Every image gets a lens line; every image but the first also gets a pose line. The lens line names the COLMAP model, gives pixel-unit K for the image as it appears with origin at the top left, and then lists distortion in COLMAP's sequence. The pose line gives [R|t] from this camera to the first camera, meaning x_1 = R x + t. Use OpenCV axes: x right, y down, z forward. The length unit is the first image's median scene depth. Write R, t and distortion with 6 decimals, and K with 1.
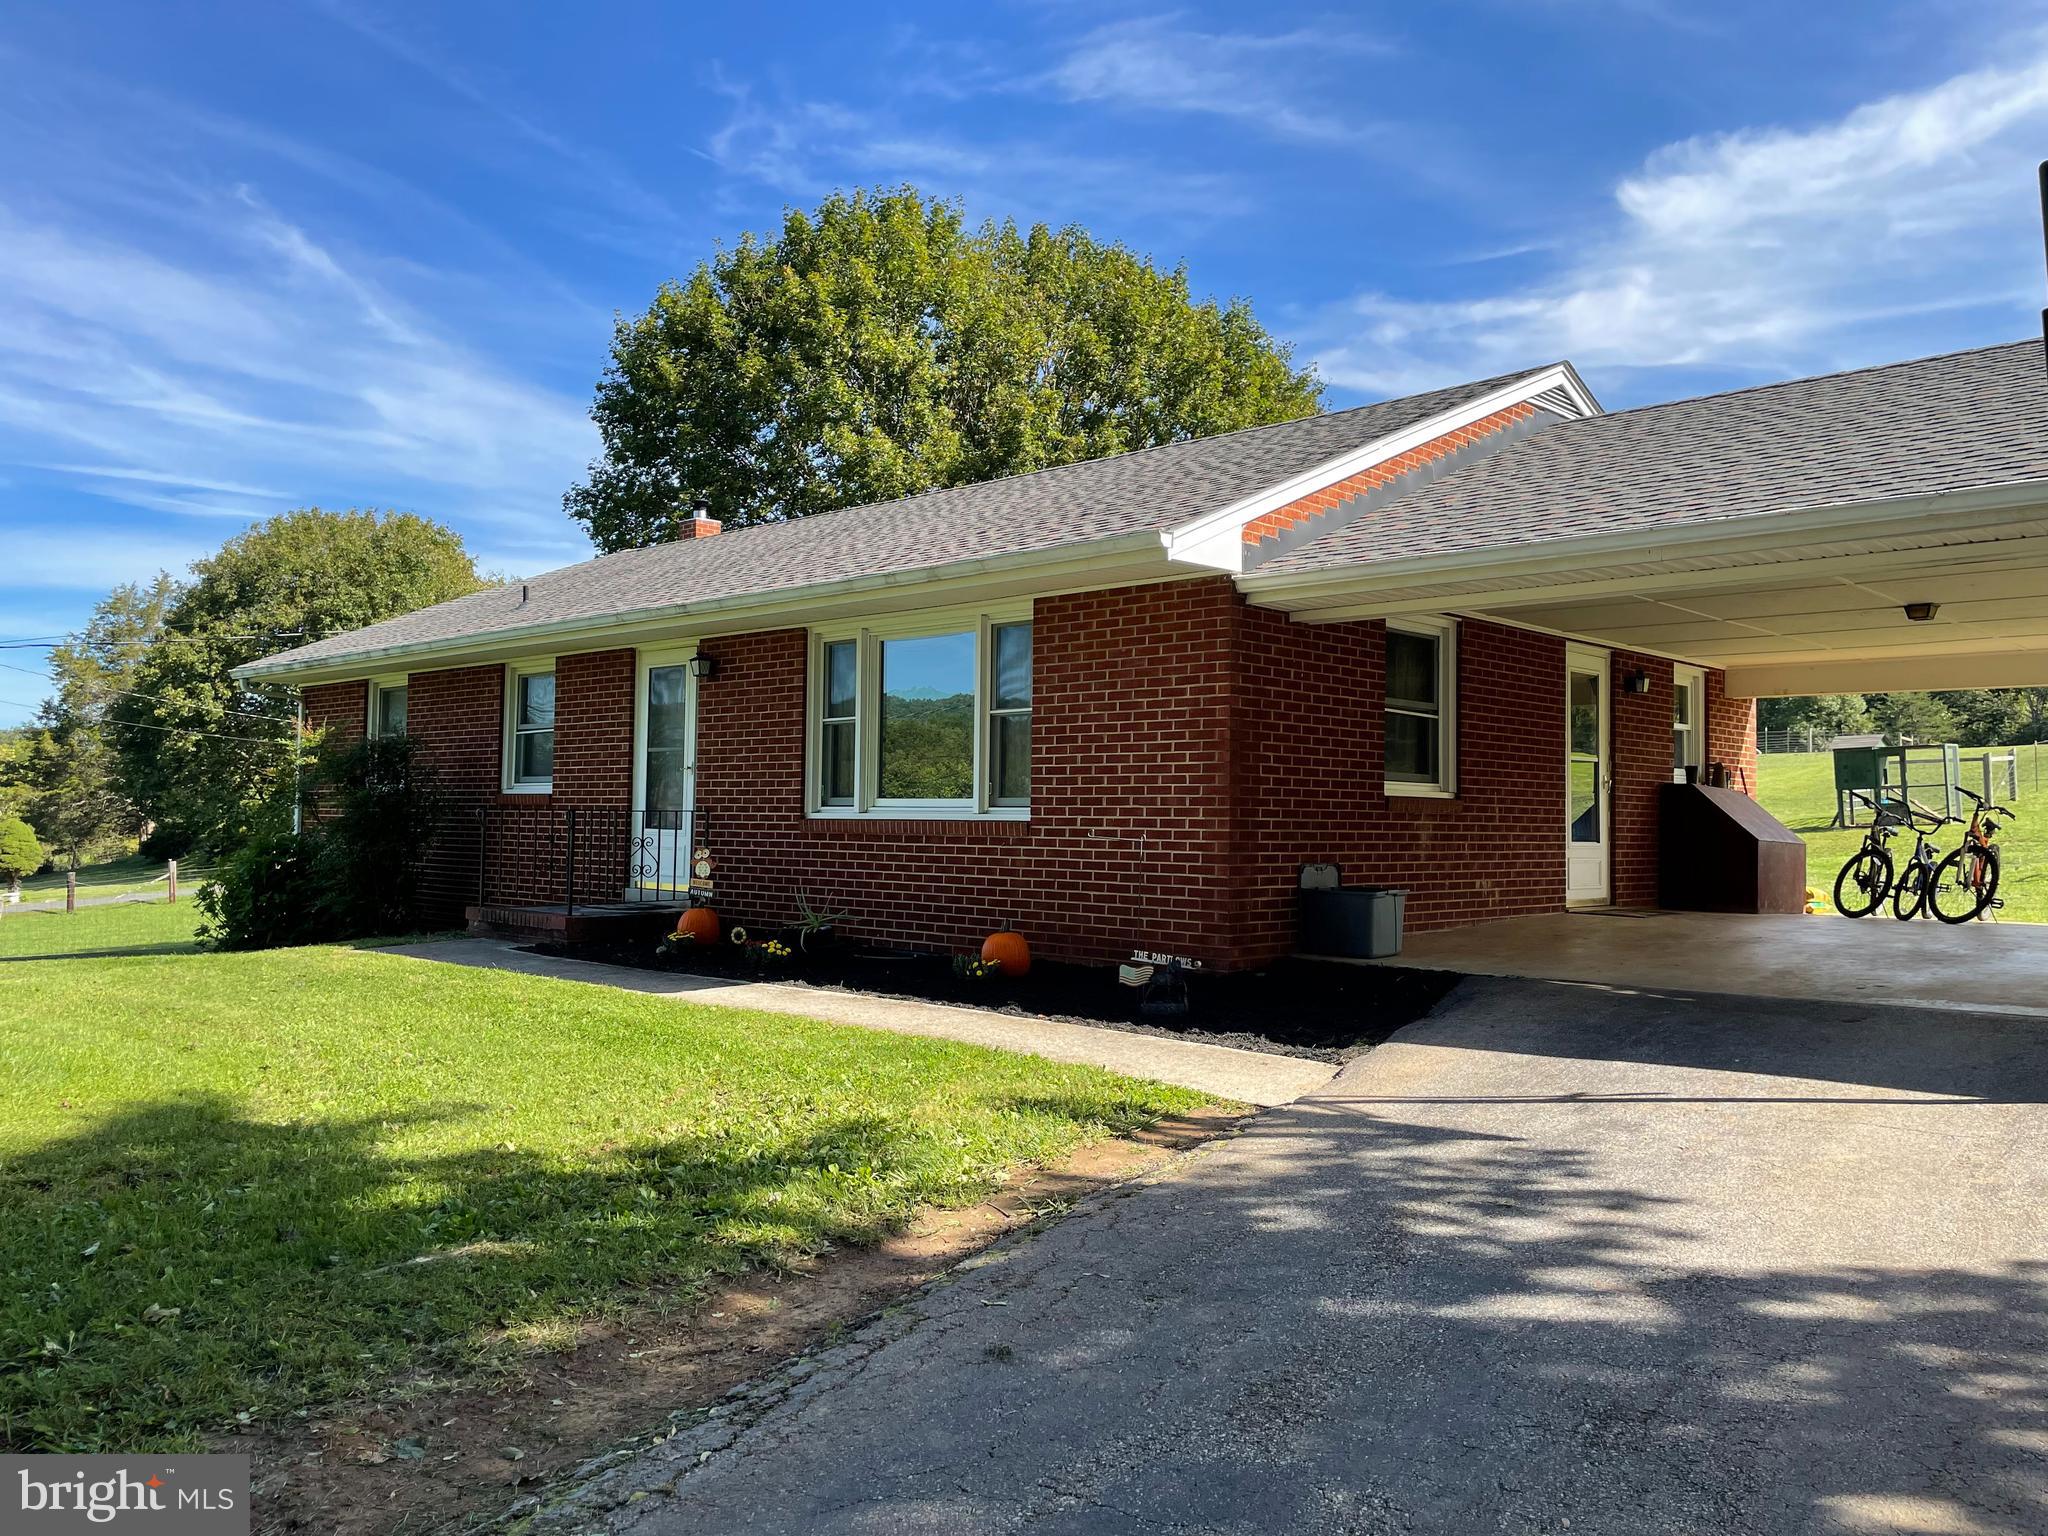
lens RADIAL K [[1540.3, 0, 1036.5], [0, 1540.3, 760.1], [0, 0, 1]] dist [0.050013, -0.030012]
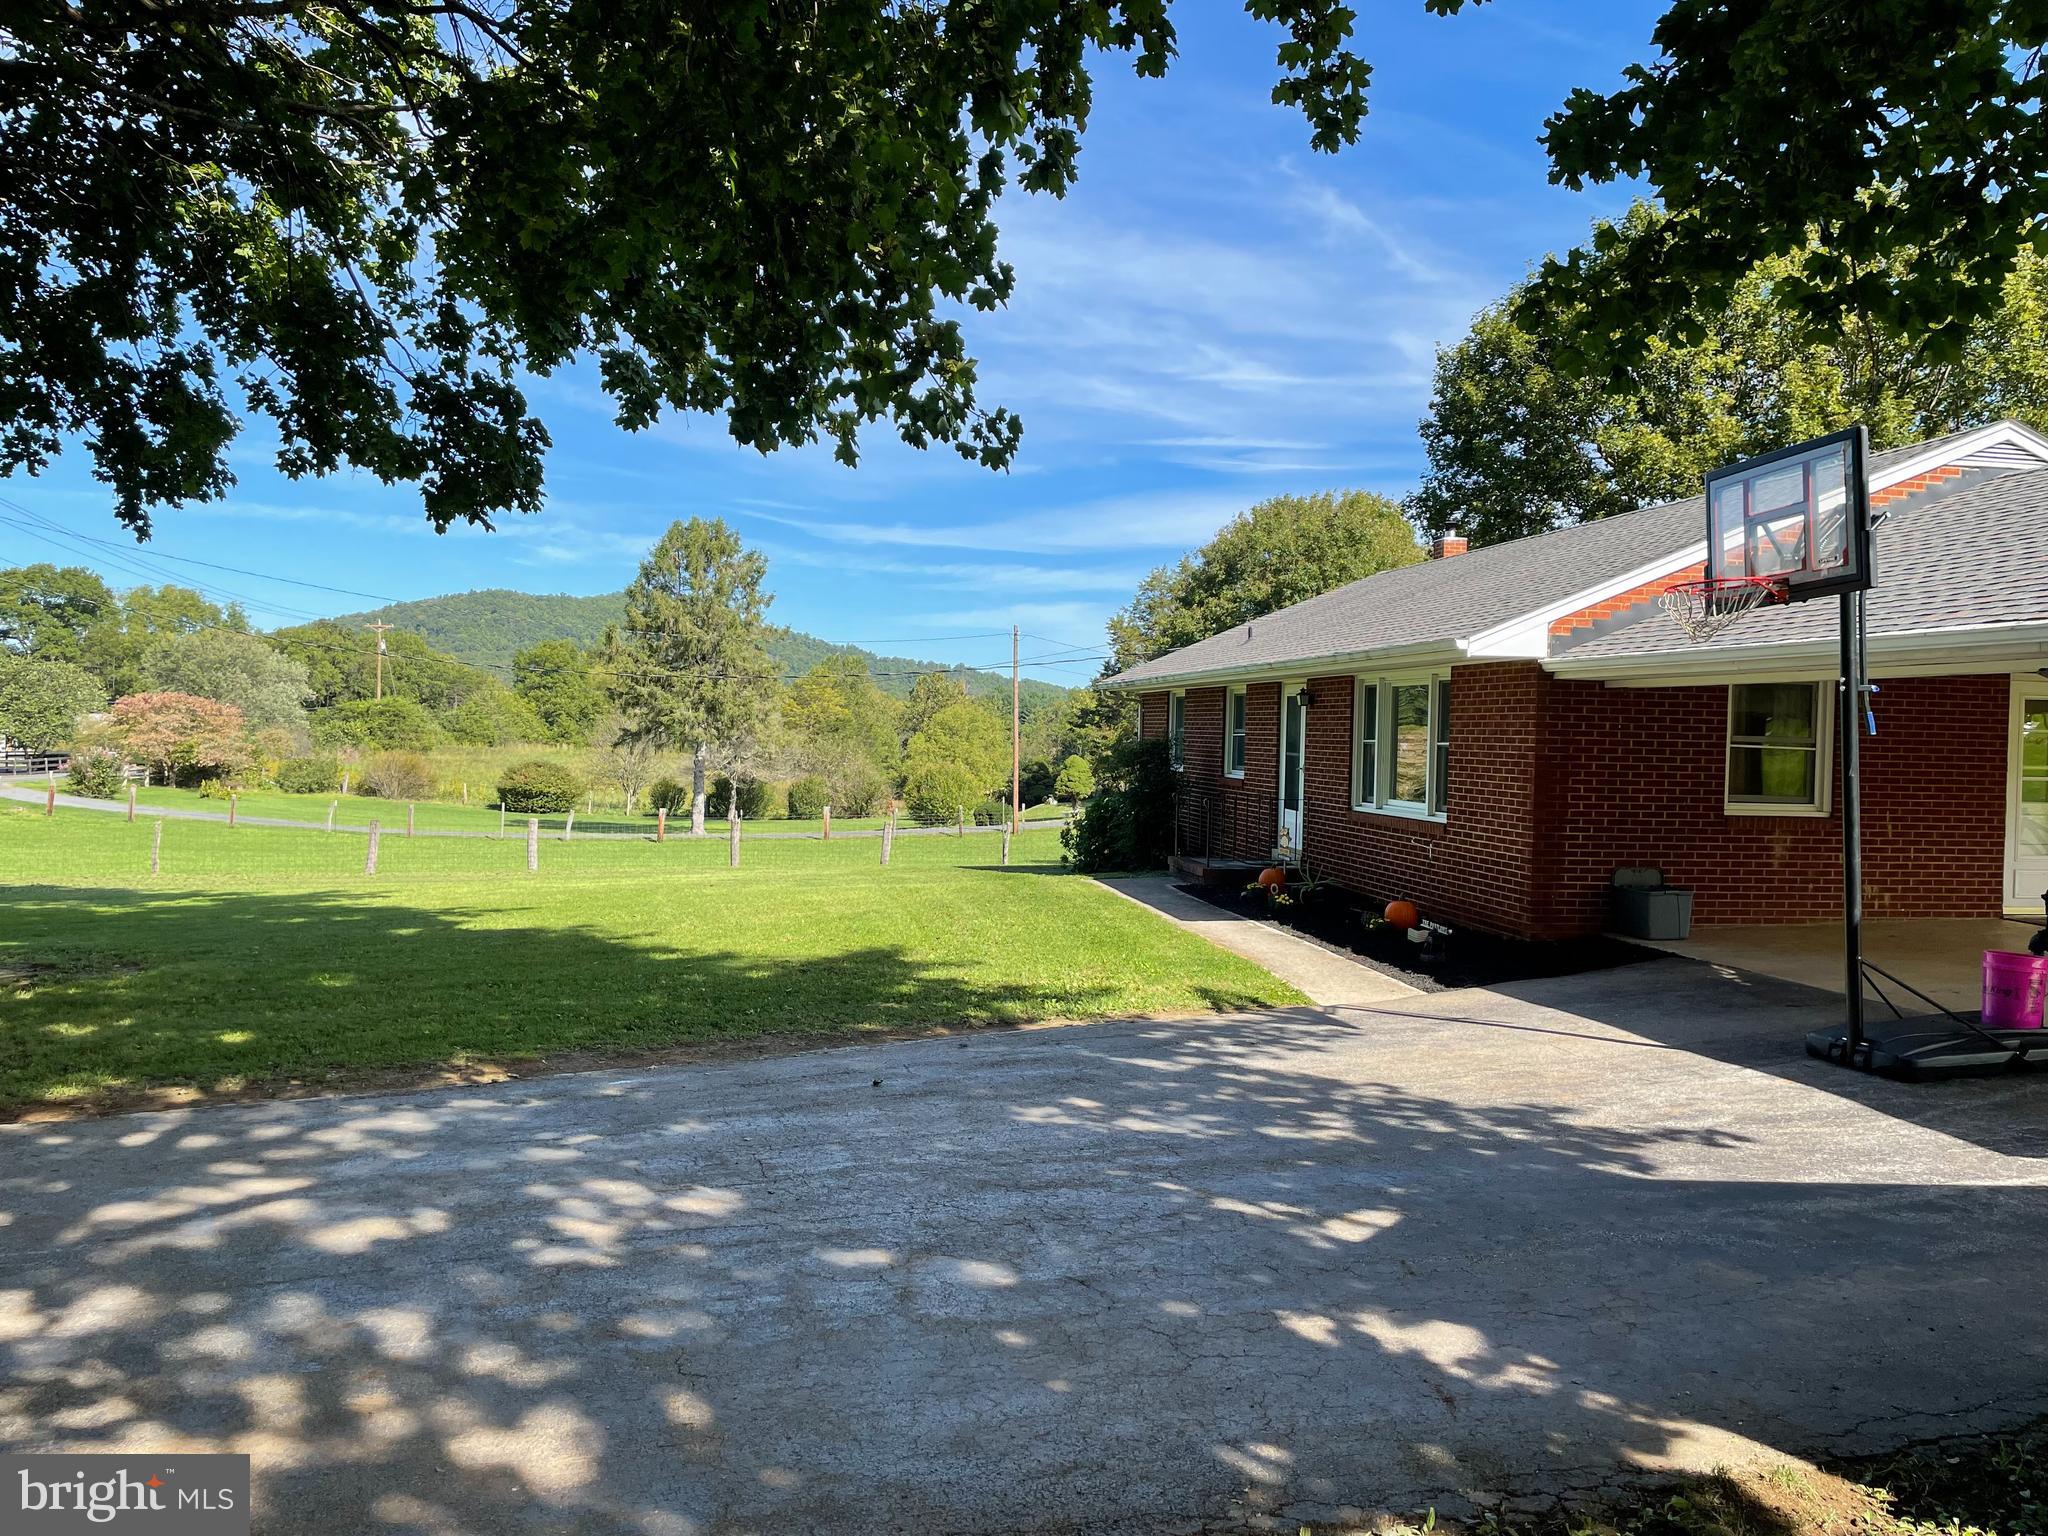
lens RADIAL K [[1540.3, 0, 1034.5], [0, 1540.3, 787.0], [0, 0, 1]] dist [0.050013, -0.030012]
pose [[0.800871, 0.028446, -0.598161, 0.308546], [0.009926, 0.998103, 0.060754, -0.048269], [0.598755, -0.054593, 0.799070, -0.206308]]
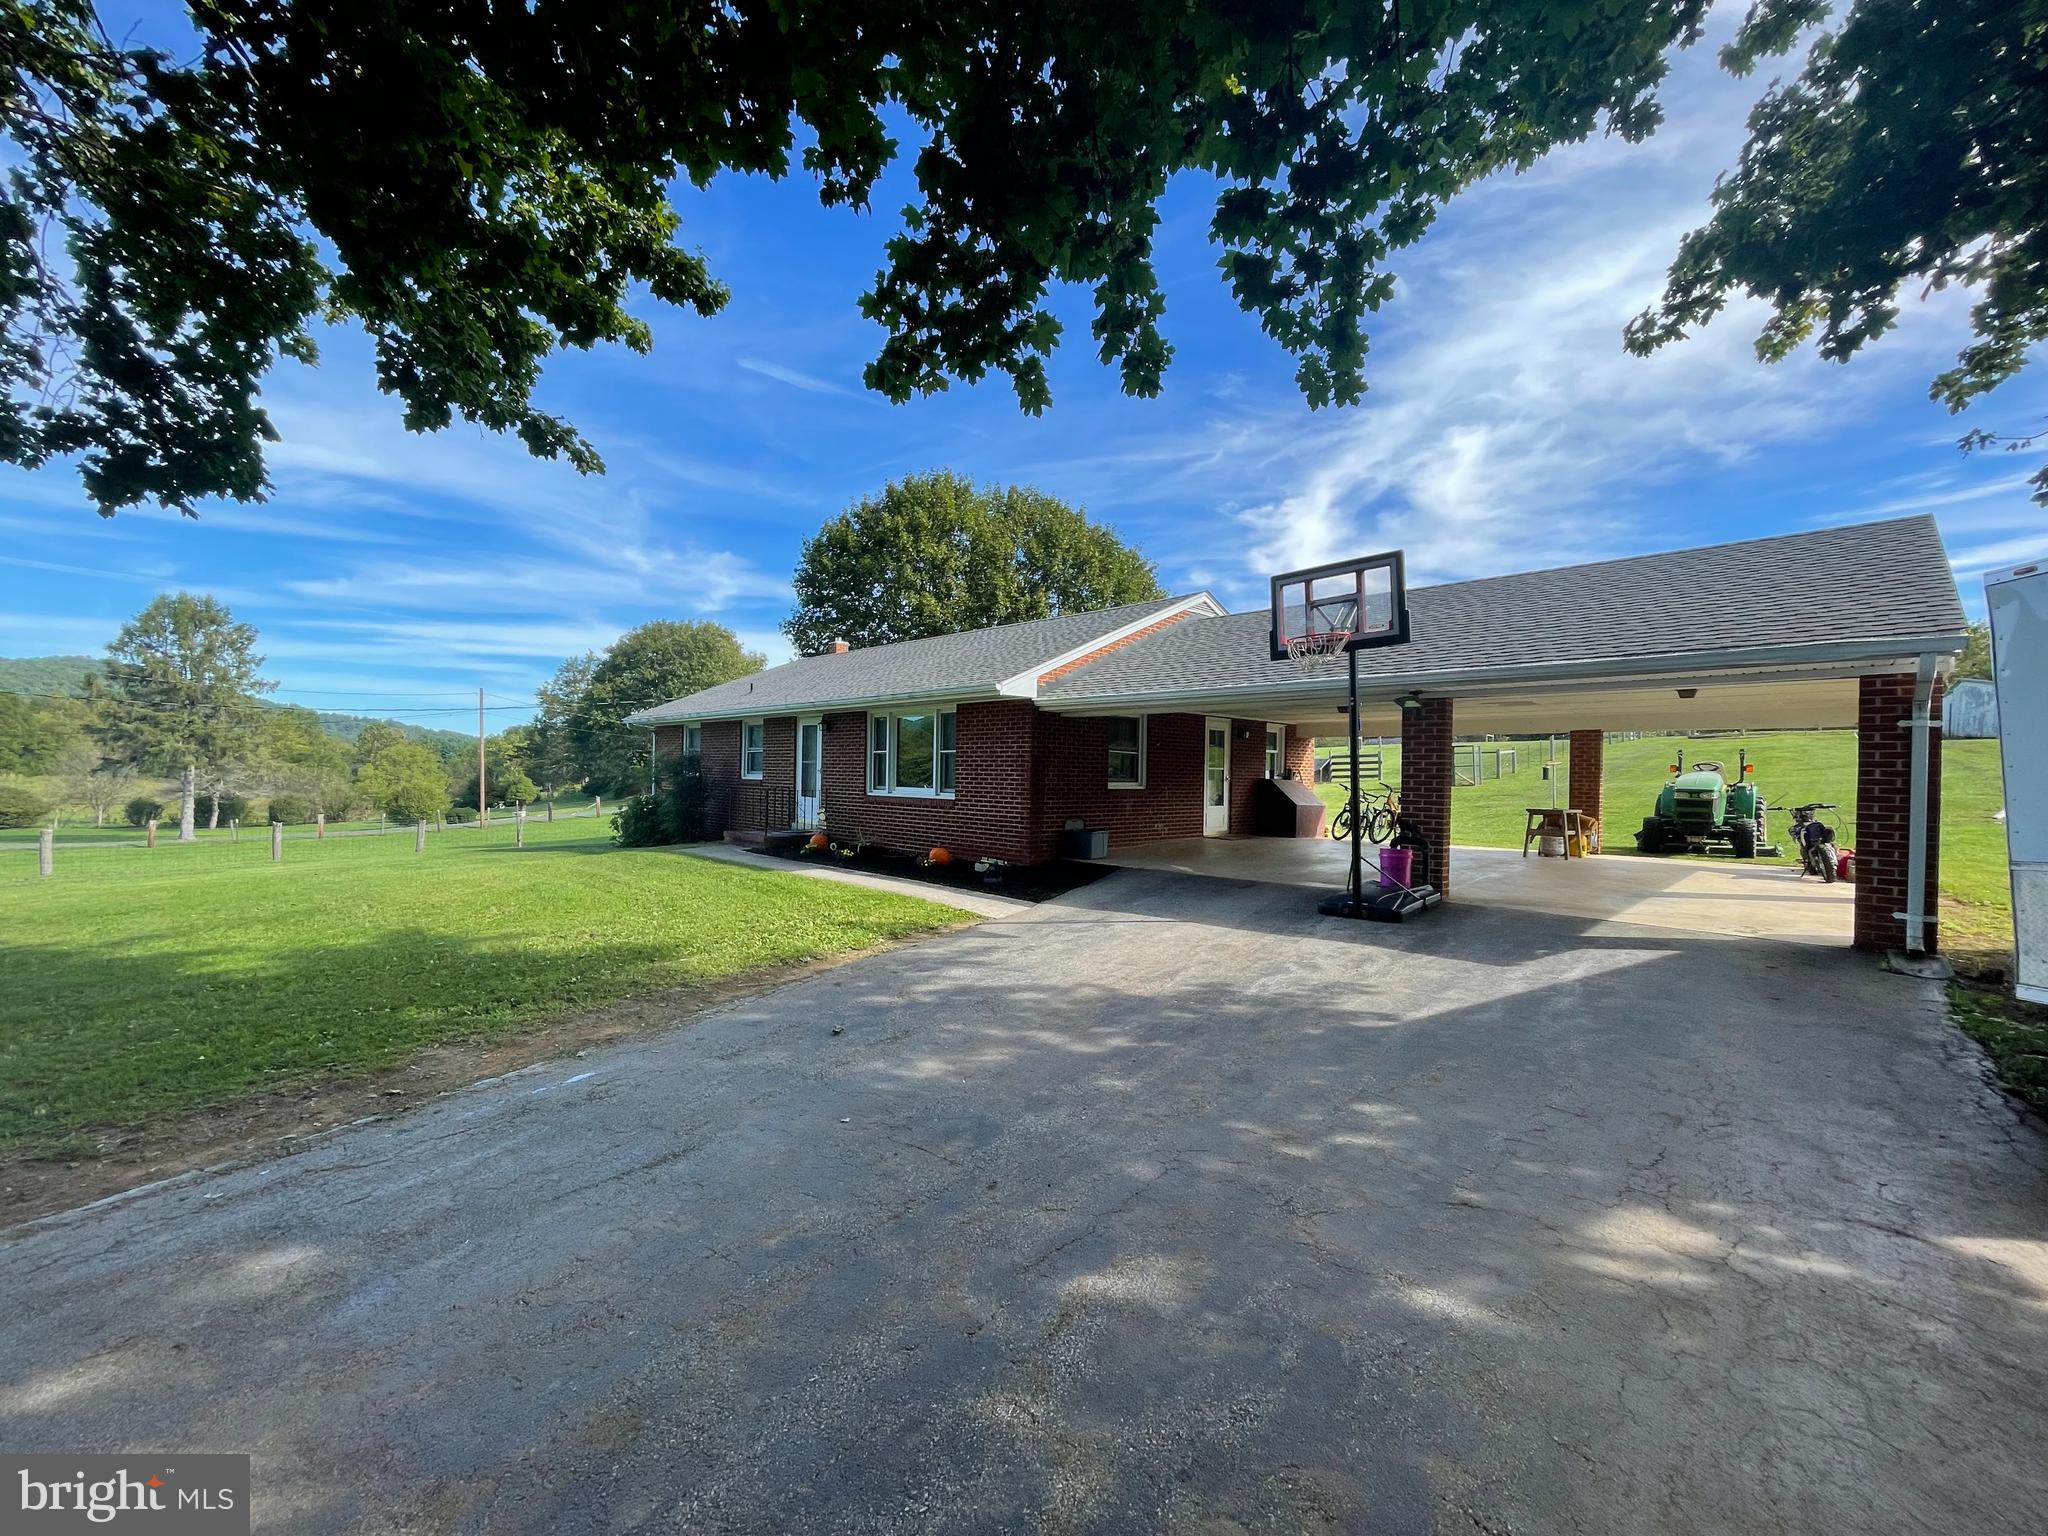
lens RADIAL K [[827.1, 0, 1001.9], [0, 827.1, 773.9], [0, 0, 1]] dist [0.003119, -0.002367]
pose [[0.998737, 0.004603, -0.050038, 0.073507], [-0.002613, 0.999205, 0.039775, -0.027879], [0.050182, -0.039594, 0.997955, -0.138633]]
